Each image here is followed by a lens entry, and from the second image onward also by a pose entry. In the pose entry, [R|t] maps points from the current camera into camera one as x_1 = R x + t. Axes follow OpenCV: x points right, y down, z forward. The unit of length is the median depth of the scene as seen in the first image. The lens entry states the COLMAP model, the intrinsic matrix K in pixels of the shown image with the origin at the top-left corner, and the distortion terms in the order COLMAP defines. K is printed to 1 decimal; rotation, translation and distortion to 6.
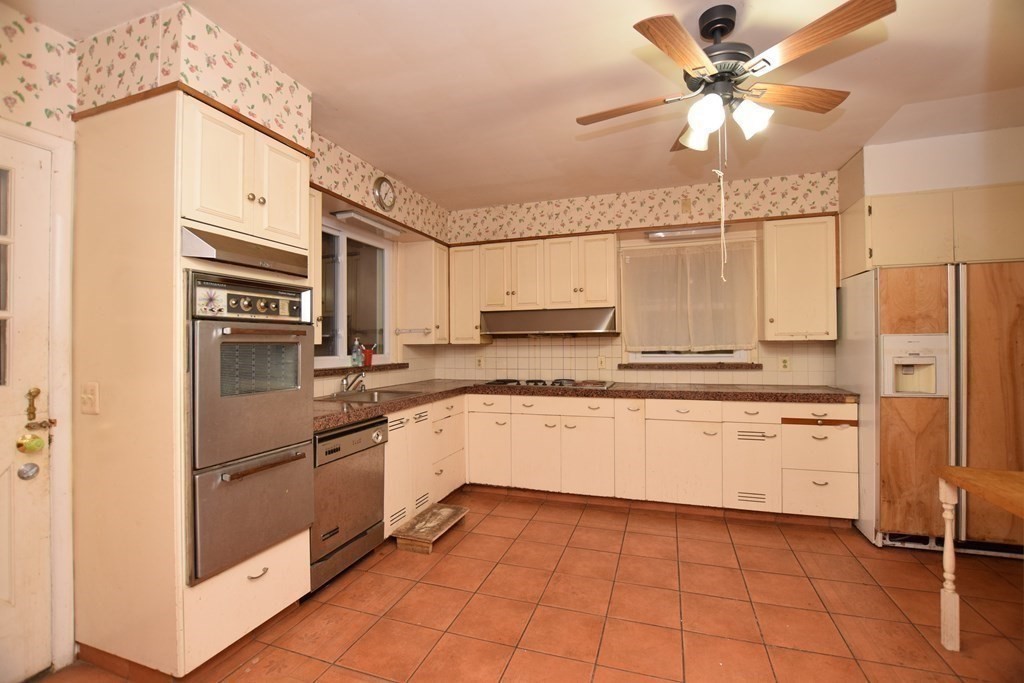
lens RADIAL K [[447.6, 0, 513.7], [0, 447.6, 342.8], [0, 0, 1]] dist [-0.037538, 0.007856]
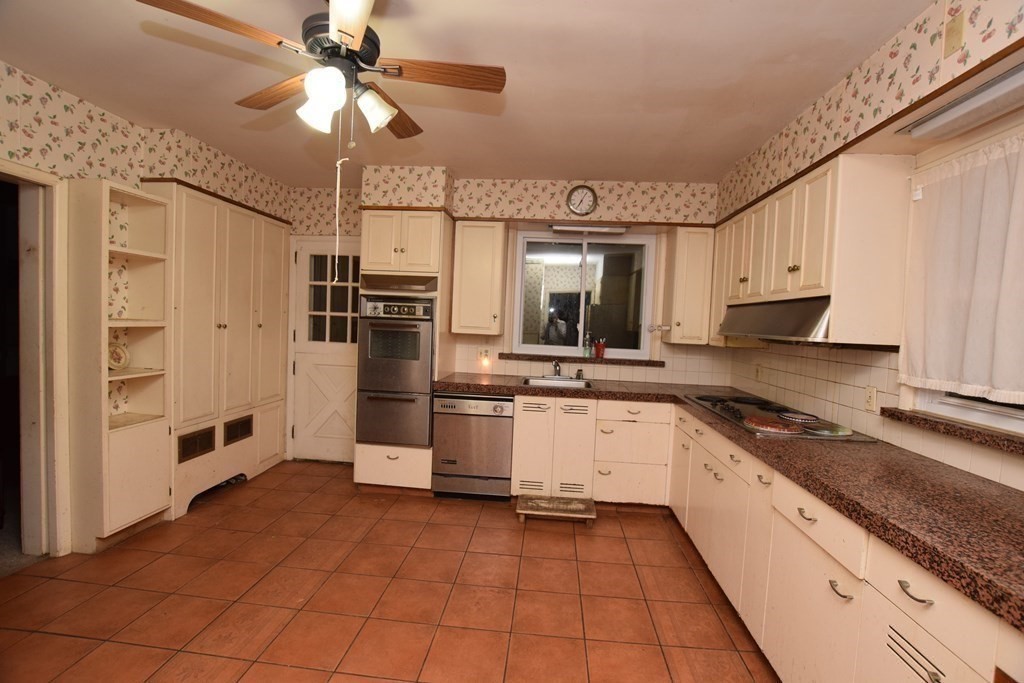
lens RADIAL K [[447.6, 0, 513.7], [0, 447.6, 342.8], [0, 0, 1]] dist [-0.037538, 0.007856]
pose [[0.243873, 0.065151, -0.967616, 0.860022], [-0.042581, 0.997498, 0.056432, -0.049135], [0.968872, 0.027440, 0.246037, 0.670960]]
